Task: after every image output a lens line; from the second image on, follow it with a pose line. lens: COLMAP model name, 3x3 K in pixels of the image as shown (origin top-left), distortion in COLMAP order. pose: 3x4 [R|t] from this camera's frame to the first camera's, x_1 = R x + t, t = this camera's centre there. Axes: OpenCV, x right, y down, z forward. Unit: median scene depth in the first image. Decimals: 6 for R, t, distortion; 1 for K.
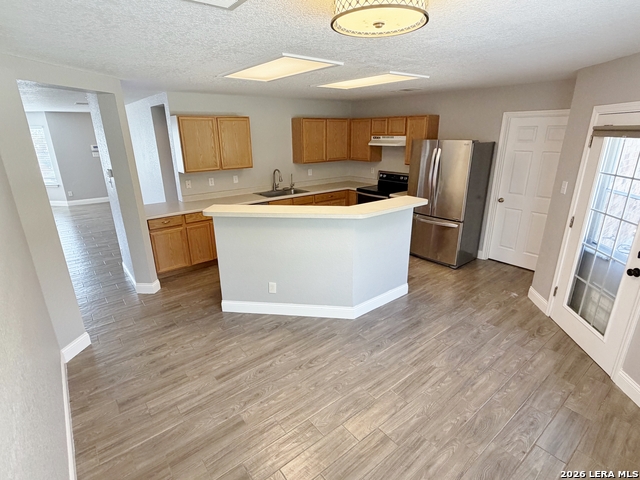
lens RADIAL K [[330.8, 0, 320.9], [0, 330.8, 240.8], [0, 0, 1]] dist [0.005382, 0.000543]
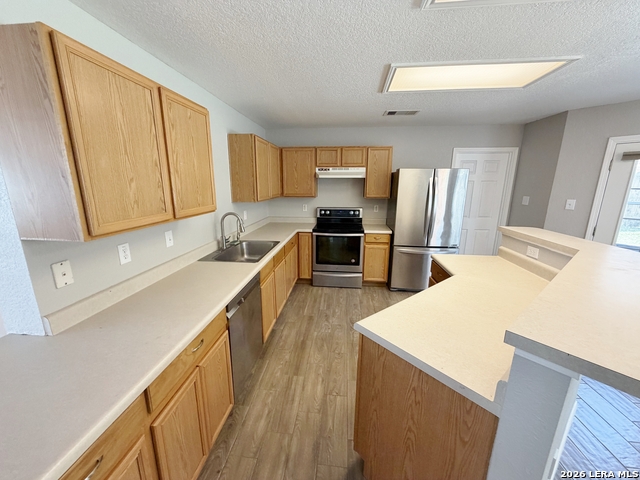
lens RADIAL K [[255.8, 0, 318.5], [0, 255.8, 239.4], [0, 0, 1]] dist [0.000384, 0.000217]
pose [[0.703739, -0.143685, 0.695778, -0.346241], [0.214551, 0.976592, -0.015330, -0.128566], [-0.677289, 0.160069, 0.718094, 0.571658]]
